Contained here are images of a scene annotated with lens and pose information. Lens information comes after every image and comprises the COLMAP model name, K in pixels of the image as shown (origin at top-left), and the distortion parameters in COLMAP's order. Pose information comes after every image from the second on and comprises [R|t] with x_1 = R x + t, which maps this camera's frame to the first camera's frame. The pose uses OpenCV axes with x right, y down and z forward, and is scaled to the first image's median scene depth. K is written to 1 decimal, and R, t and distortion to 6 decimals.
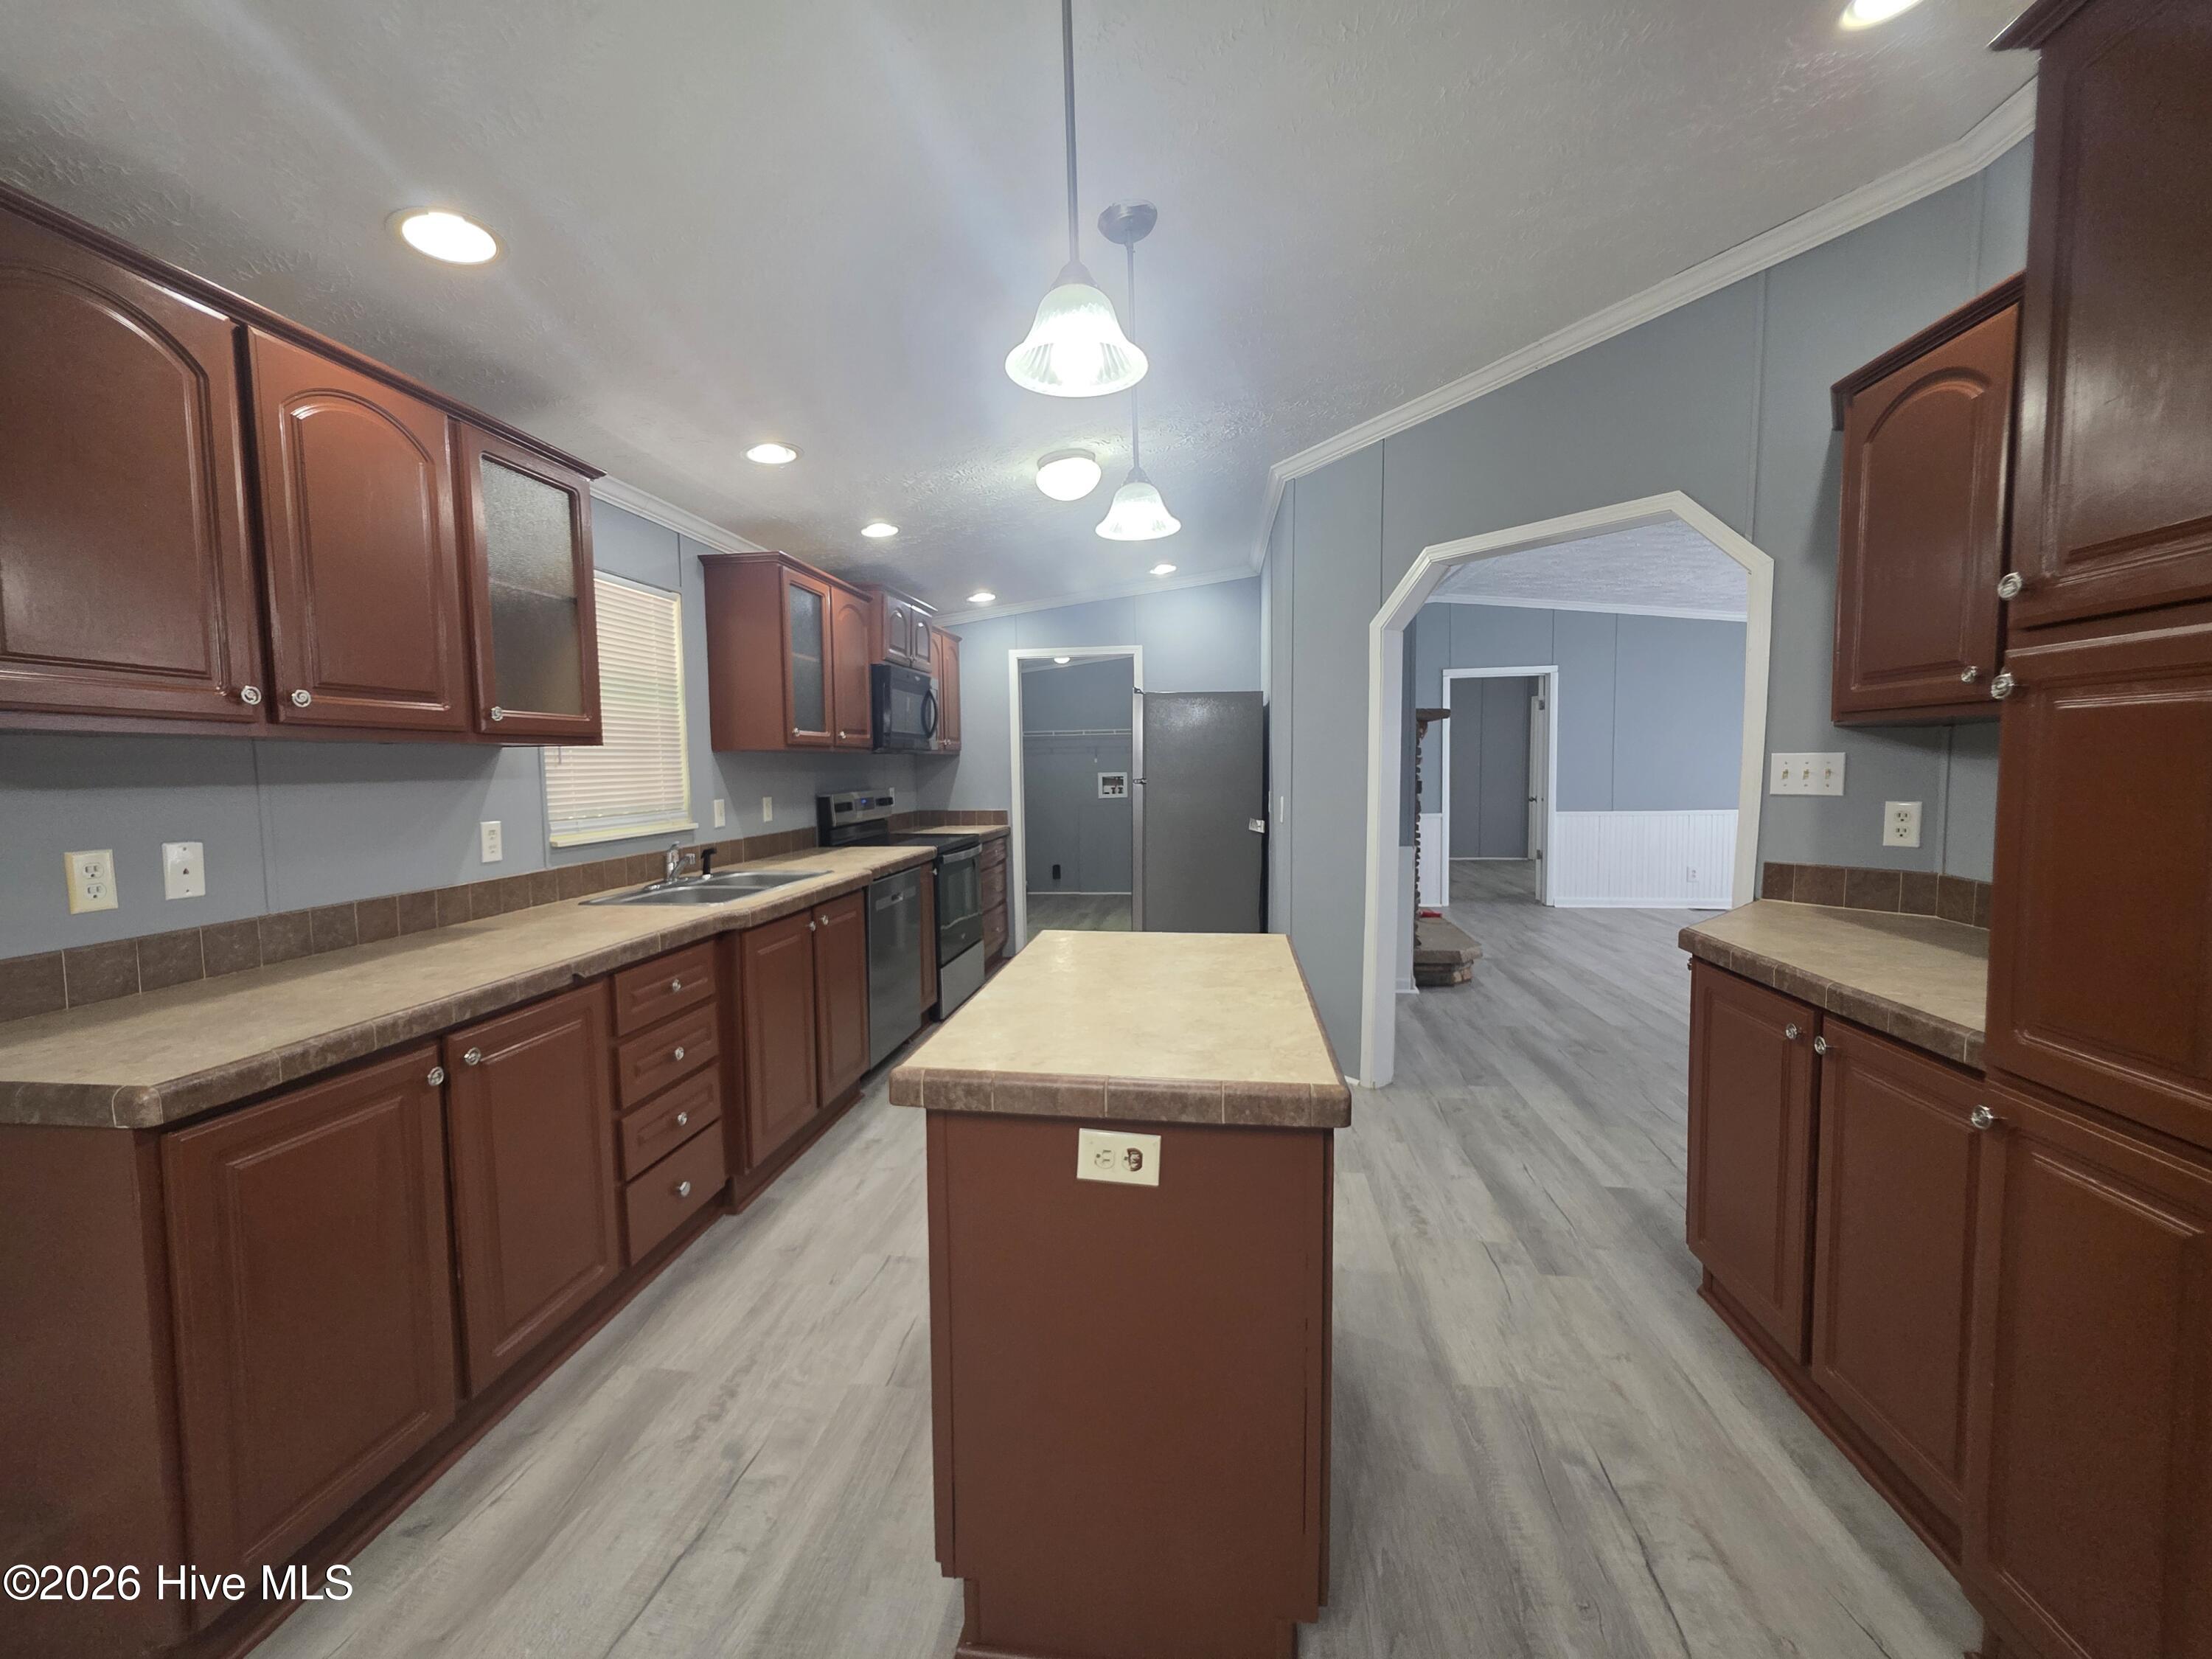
lens RADIAL K [[895.7, 0, 1106.0], [0, 895.7, 829.5], [0, 0, 1]] dist [-0.001733, -0.000170]
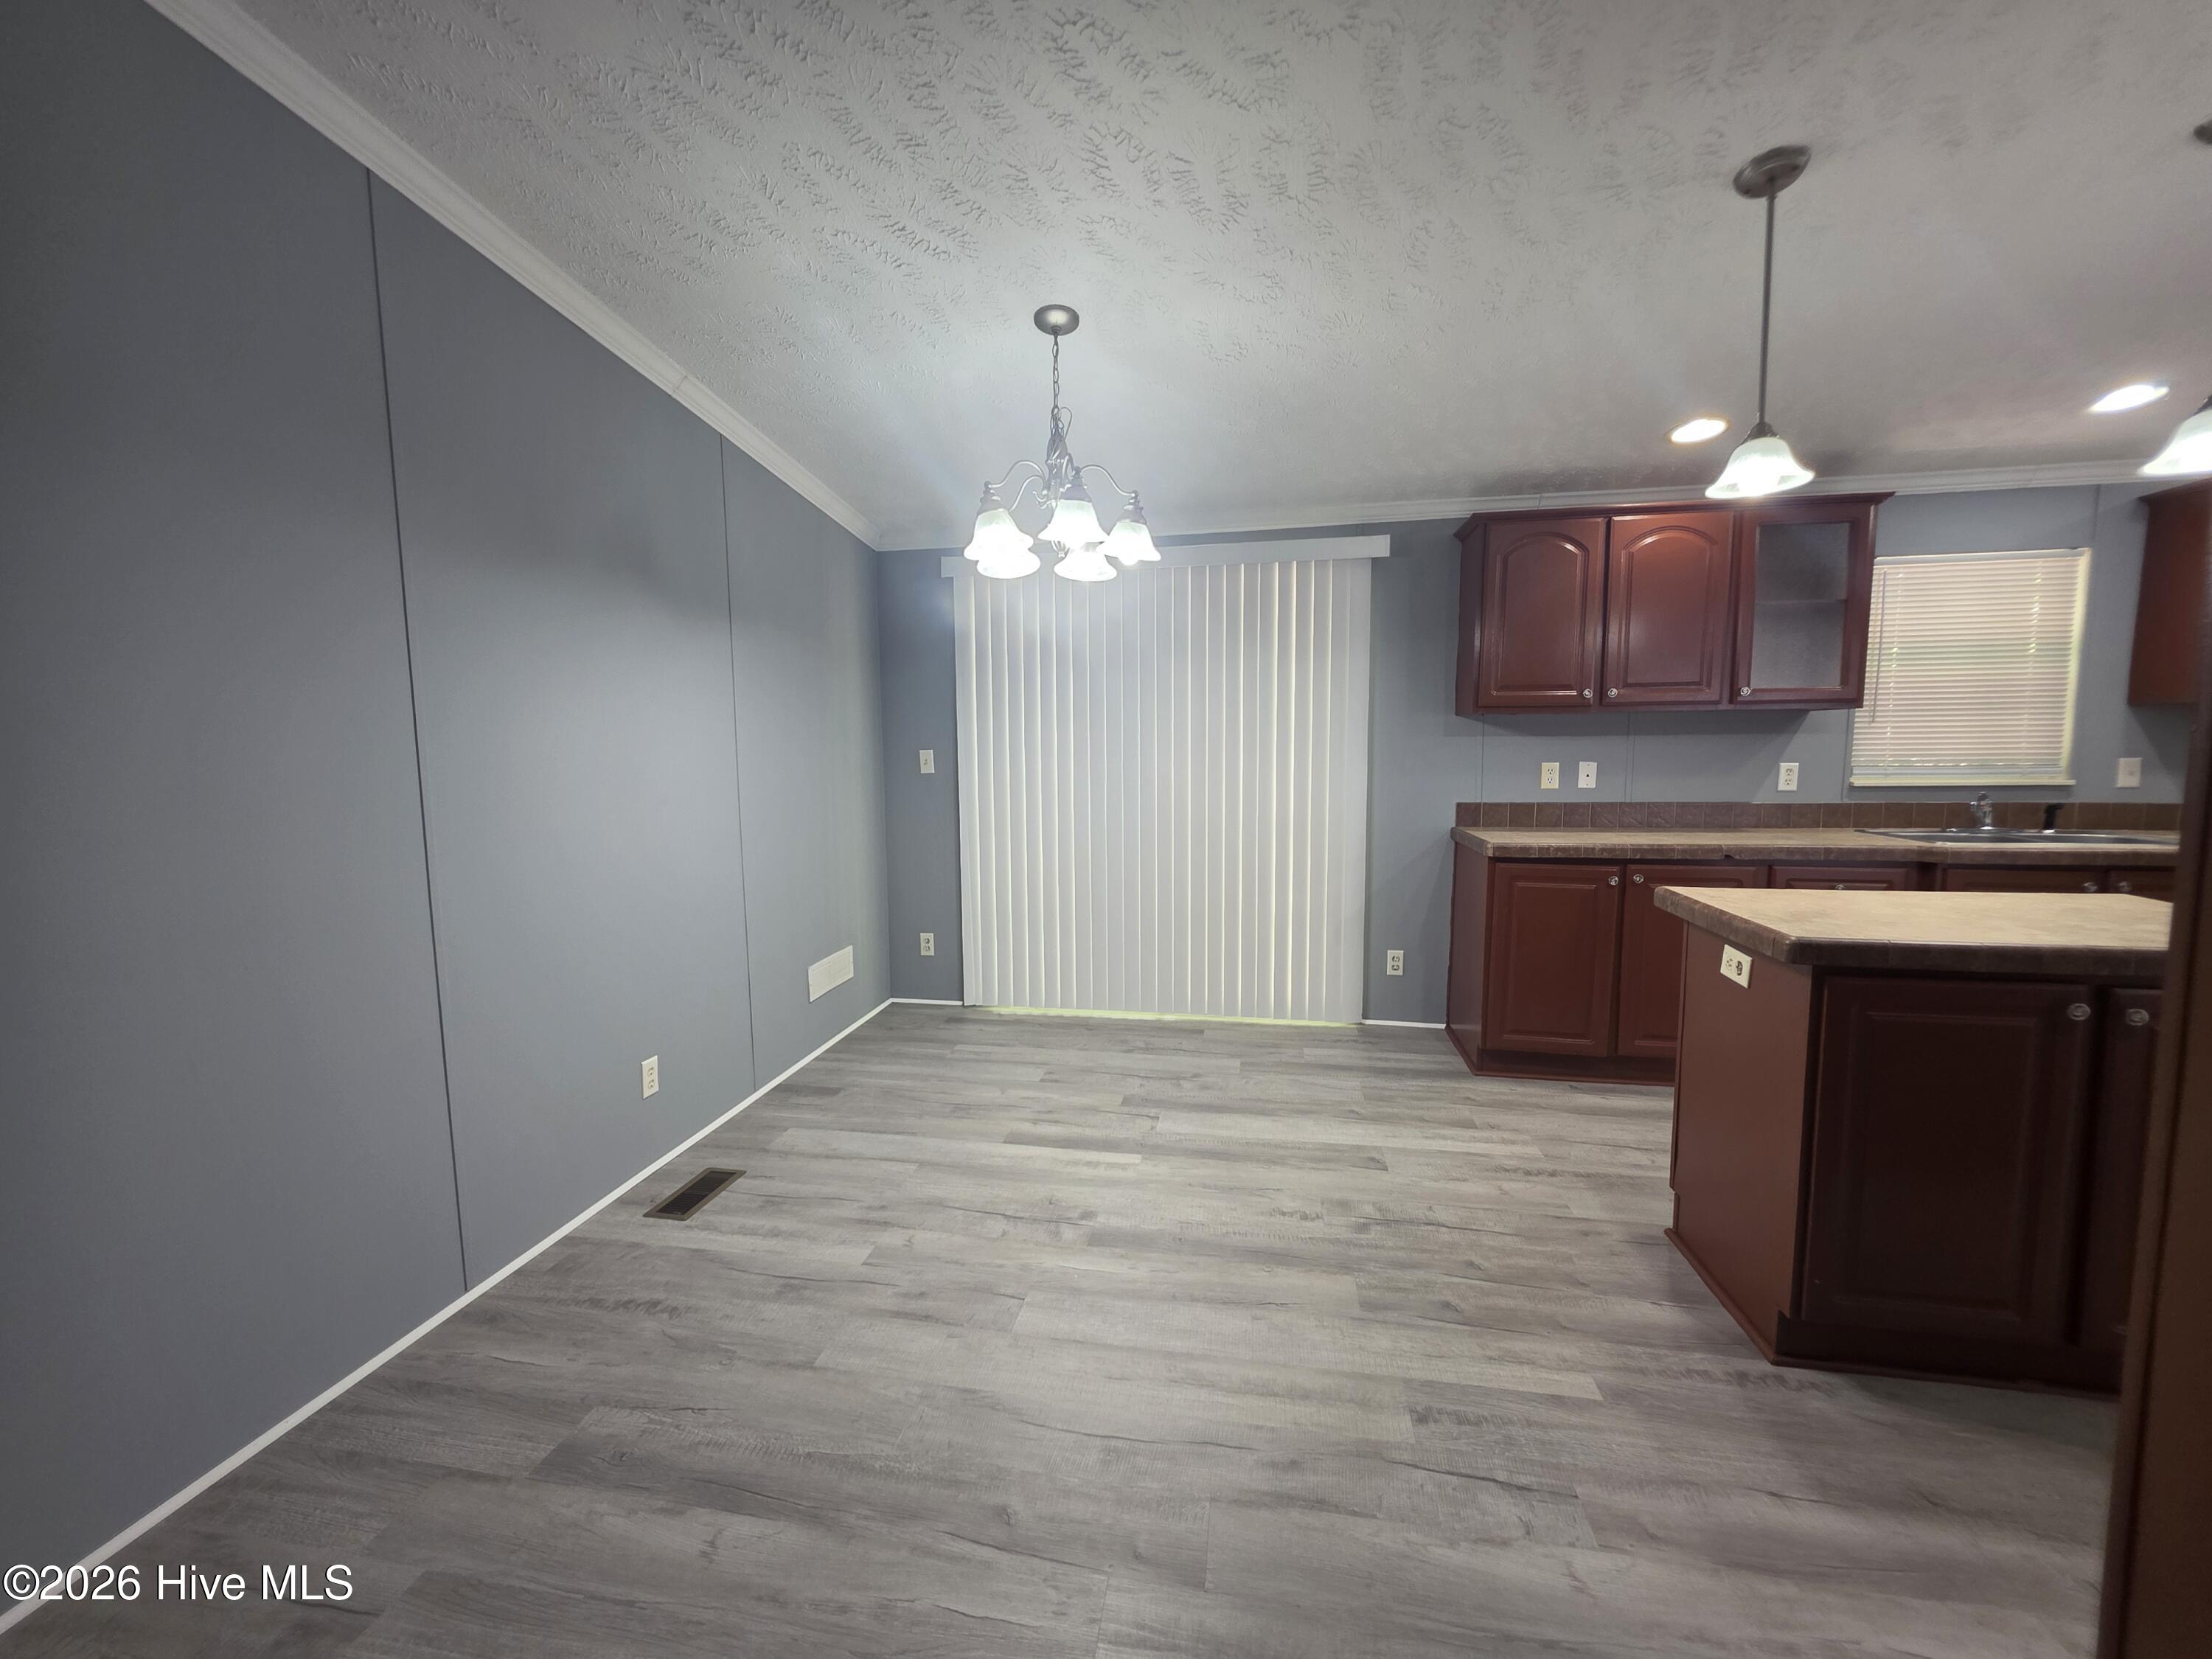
lens RADIAL K [[895.7, 0, 1106.0], [0, 895.7, 829.5], [0, 0, 1]] dist [-0.001733, -0.000170]
pose [[-0.003983, 0.122519, -0.992458, 0.981589], [-0.063366, 0.990441, 0.122525, -0.011651], [0.997982, 0.063376, 0.003819, -0.124131]]
